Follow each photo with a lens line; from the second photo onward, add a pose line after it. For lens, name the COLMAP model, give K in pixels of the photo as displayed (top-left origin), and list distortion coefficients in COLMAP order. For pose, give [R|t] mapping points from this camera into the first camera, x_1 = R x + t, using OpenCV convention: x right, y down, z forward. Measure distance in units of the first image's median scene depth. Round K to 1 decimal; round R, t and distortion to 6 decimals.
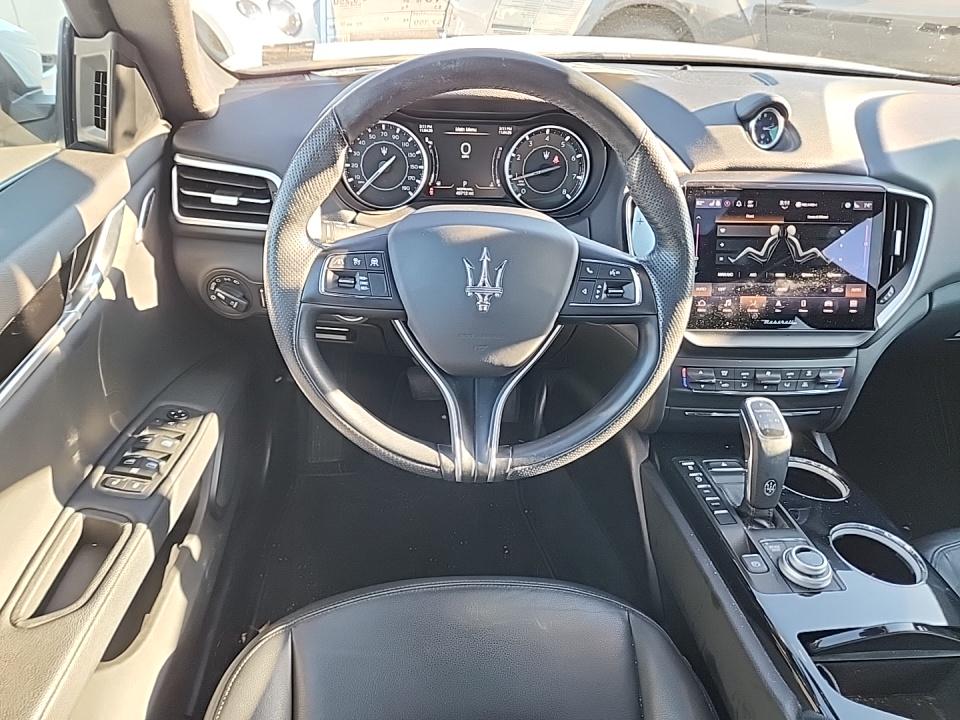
lens RADIAL K [[632.0, 0, 475.2], [0, 632.0, 346.7], [0, 0, 1]] dist [0.064131, -0.057023]
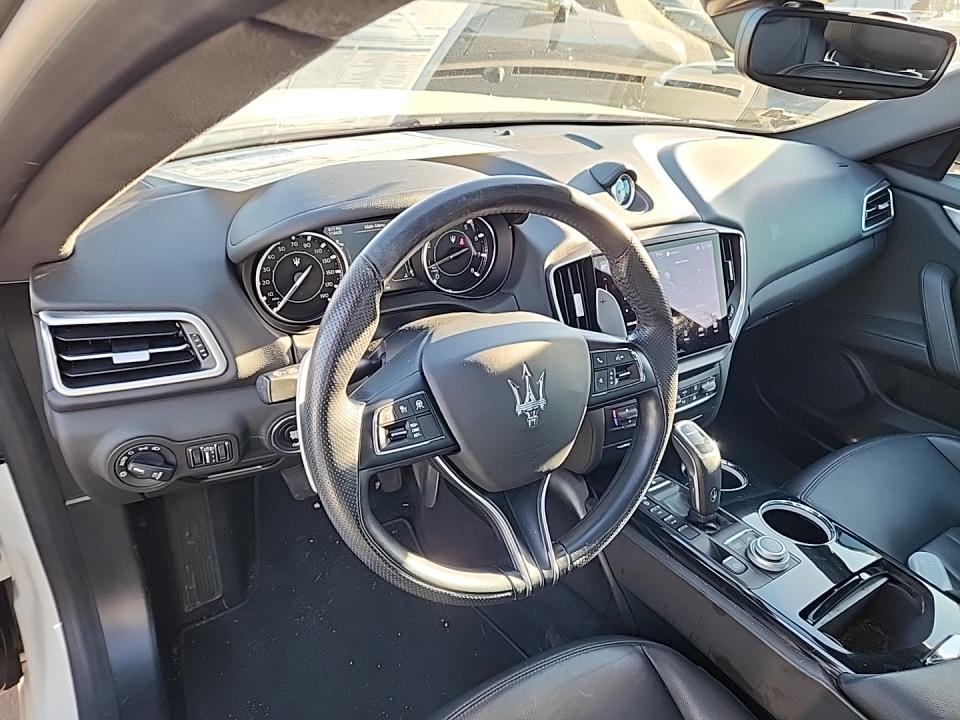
lens RADIAL K [[632.0, 0, 475.2], [0, 632.0, 346.7], [0, 0, 1]] dist [0.064131, -0.057023]
pose [[0.887207, -0.214030, 0.408724, -0.327889], [0.223266, 0.974421, 0.025622, -0.162579], [-0.403753, 0.068523, 0.912298, 0.080077]]
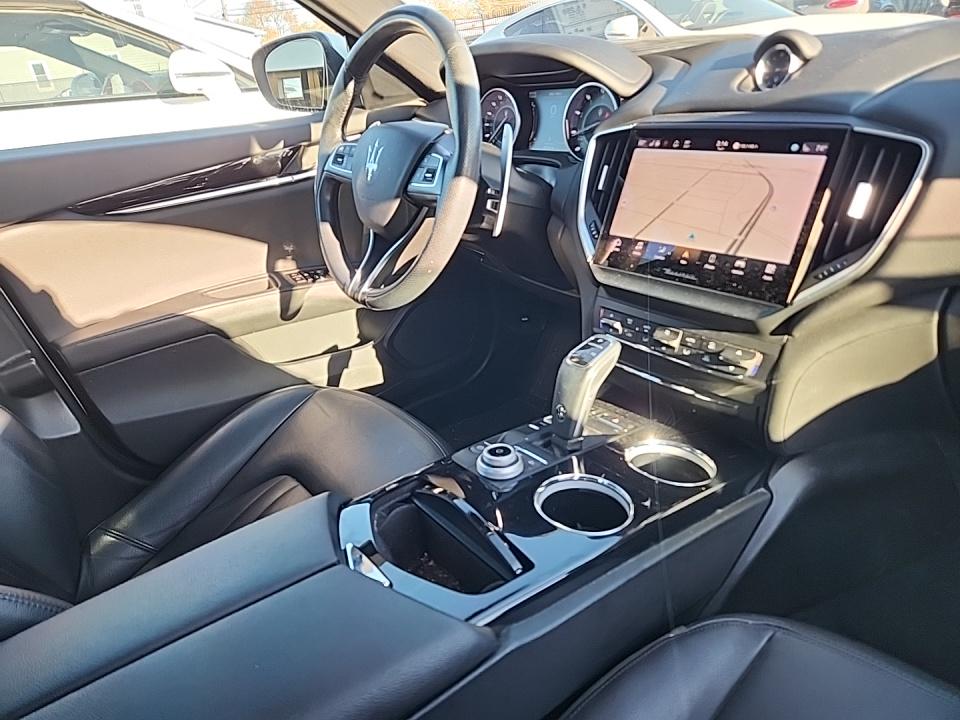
lens RADIAL K [[632.0, 0, 475.2], [0, 632.0, 346.7], [0, 0, 1]] dist [0.064131, -0.057023]
pose [[0.562375, 0.251115, -0.787830, 1.044017], [-0.337167, 0.939606, 0.058813, 0.101718], [0.755018, 0.232555, 0.613078, 0.259041]]
